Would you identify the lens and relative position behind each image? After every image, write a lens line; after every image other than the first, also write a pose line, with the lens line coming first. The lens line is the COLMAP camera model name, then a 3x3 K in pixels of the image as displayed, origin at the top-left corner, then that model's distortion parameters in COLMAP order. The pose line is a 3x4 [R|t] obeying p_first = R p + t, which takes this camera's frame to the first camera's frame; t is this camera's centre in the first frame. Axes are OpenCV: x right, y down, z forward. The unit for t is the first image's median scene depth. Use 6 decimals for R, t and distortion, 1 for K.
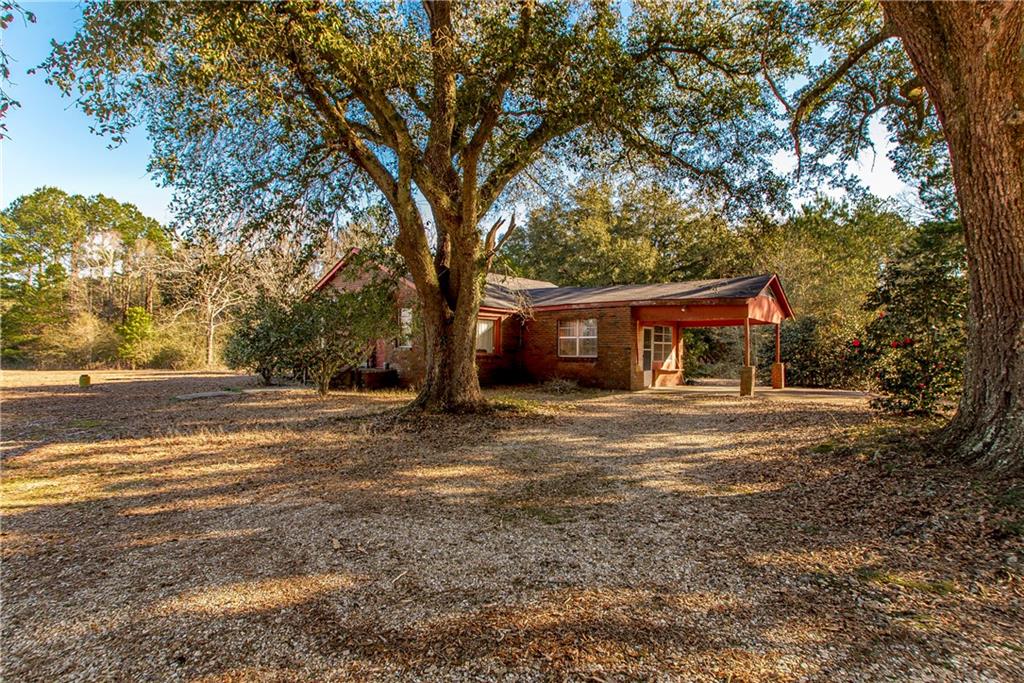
lens RADIAL K [[480.2, 0, 511.7], [0, 480.2, 342.4], [0, 0, 1]] dist [0.003211, 0.000144]
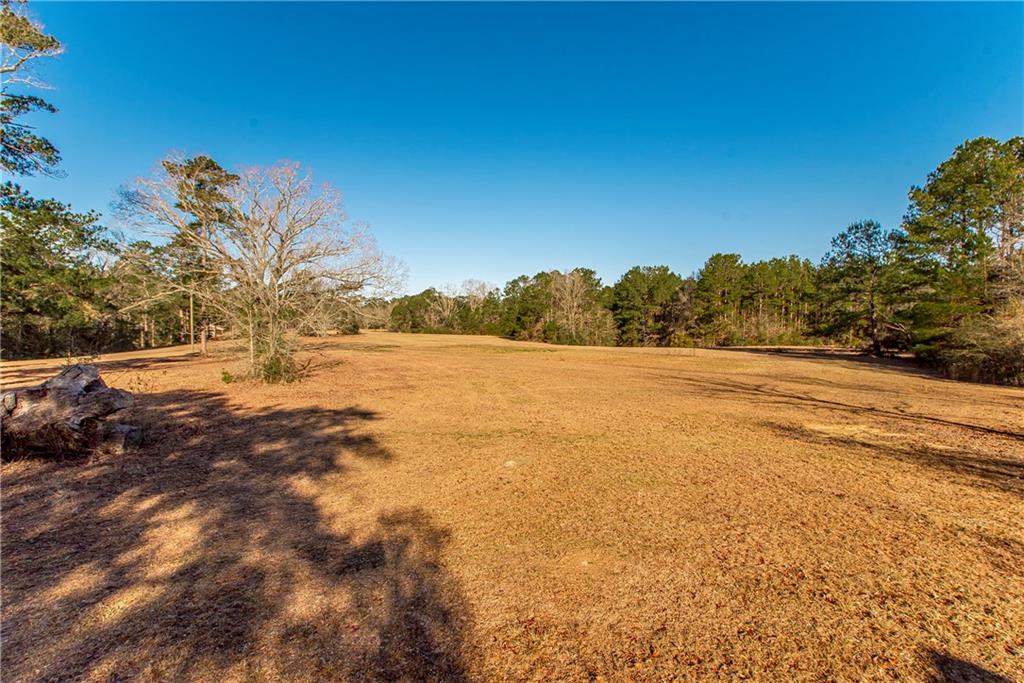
lens RADIAL K [[480.2, 0, 508.7], [0, 480.2, 335.7], [0, 0, 1]] dist [0.003211, 0.000144]
pose [[0.021175, 0.011720, -0.999707, -0.552778], [-0.000080, 0.999931, 0.011721, -0.031419], [0.999776, -0.000168, 0.021174, 0.671756]]
